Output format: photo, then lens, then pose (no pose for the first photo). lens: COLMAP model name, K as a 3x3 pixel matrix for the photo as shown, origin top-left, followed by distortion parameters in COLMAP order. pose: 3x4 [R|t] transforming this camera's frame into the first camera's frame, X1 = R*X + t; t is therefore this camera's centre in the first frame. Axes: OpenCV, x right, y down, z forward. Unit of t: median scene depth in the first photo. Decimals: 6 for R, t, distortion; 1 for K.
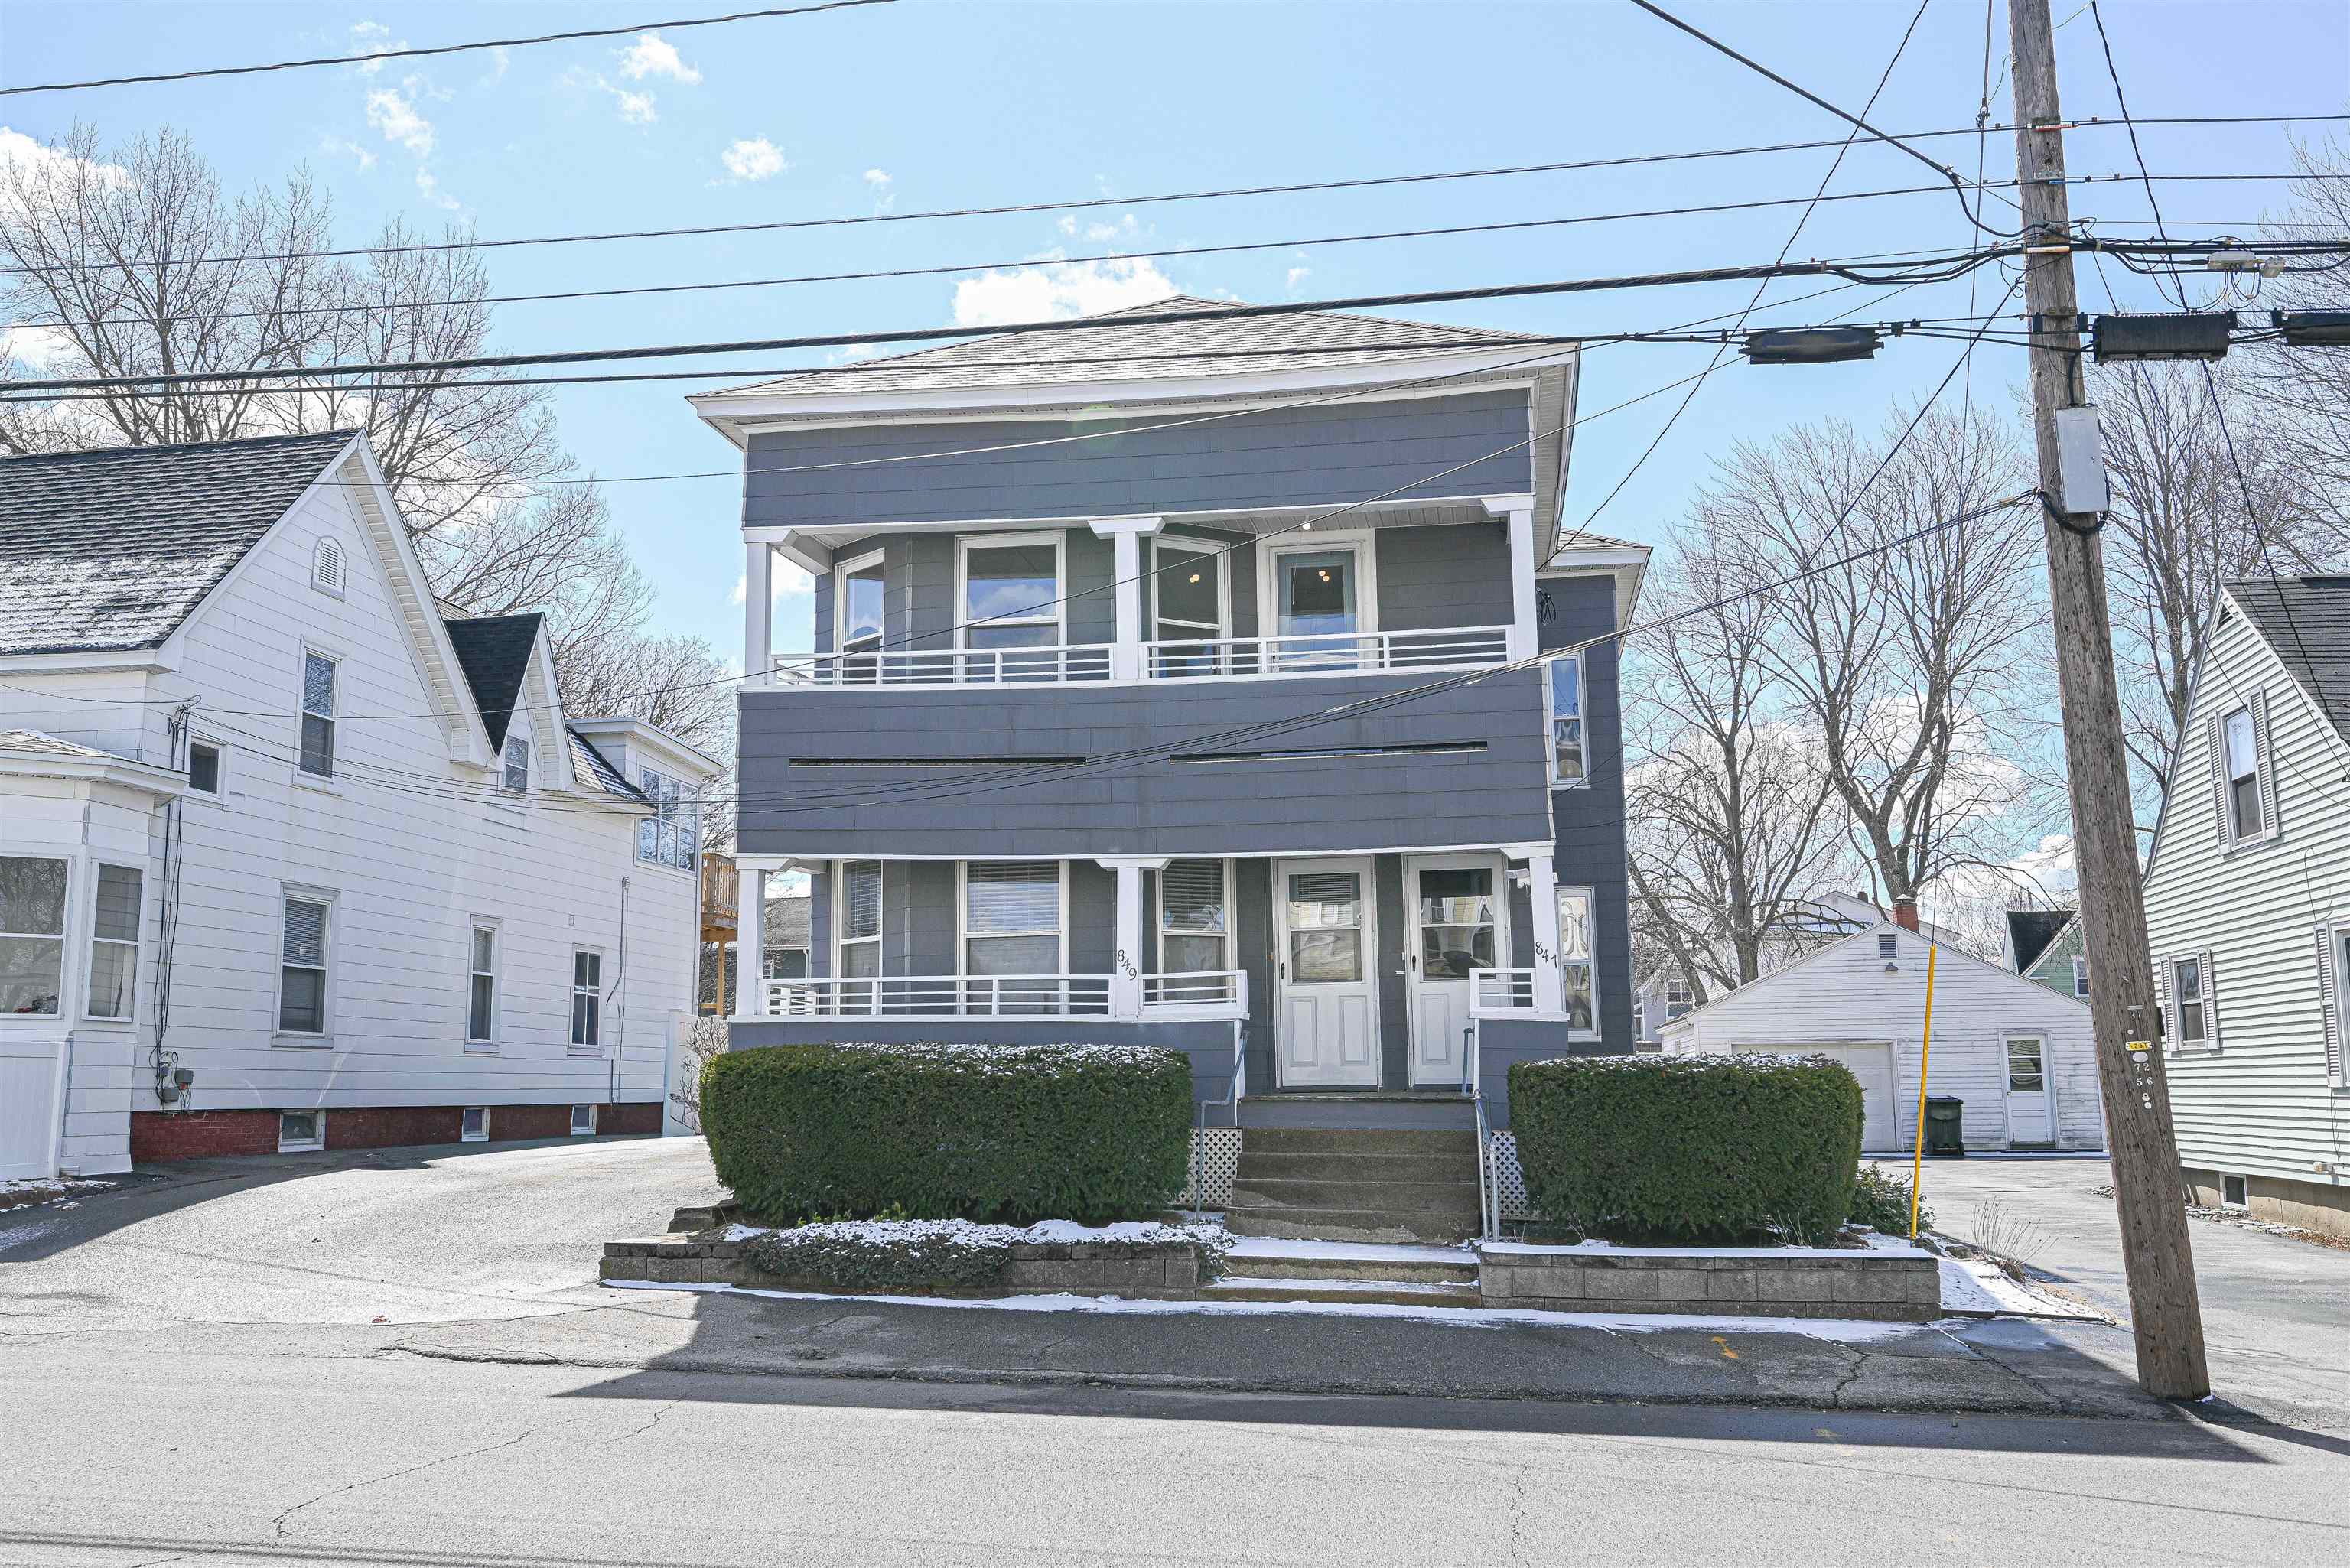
lens RADIAL K [[2015.6, 0, 1175.0], [0, 2015.6, 784.0], [0, 0, 1]] dist [0.001813, -0.002838]
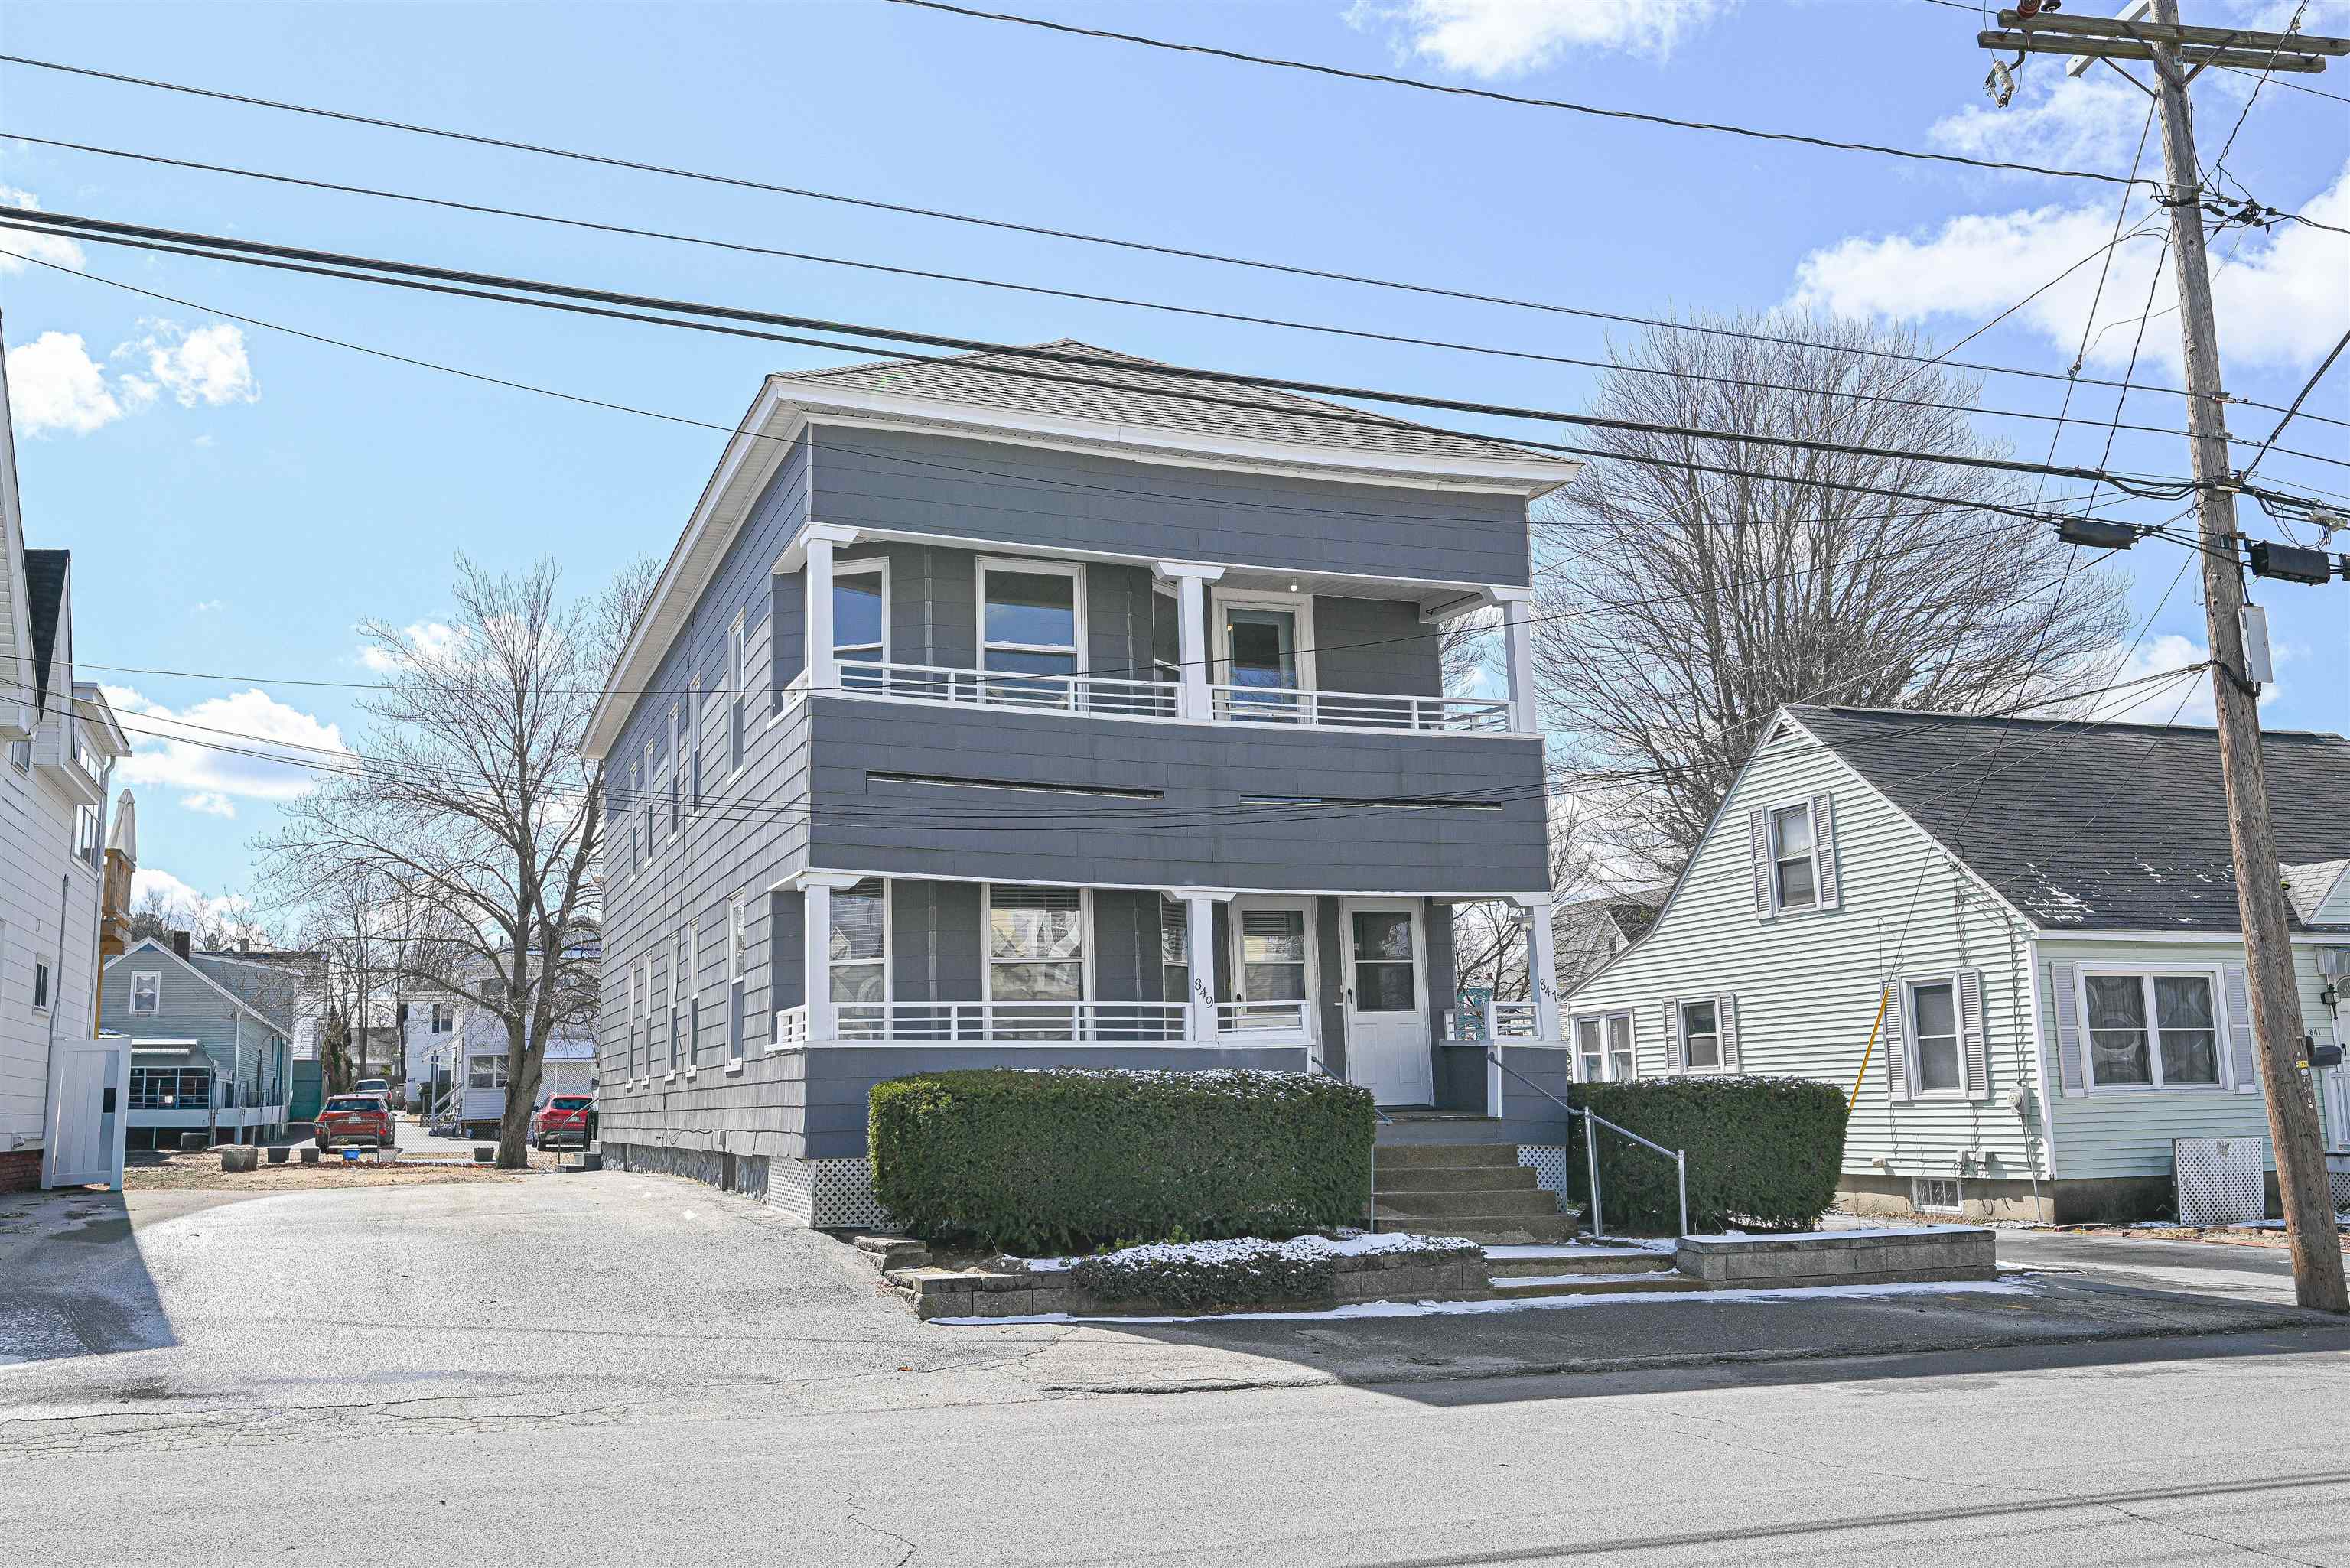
lens RADIAL K [[2031.2, 0, 1175.0], [0, 2031.2, 784.0], [0, 0, 1]] dist [0.010187, -0.005348]
pose [[0.862315, 0.067342, 0.501875, -0.551780], [-0.059338, 0.997727, -0.031923, 0.015623], [-0.502884, -0.002253, 0.864351, 0.096590]]
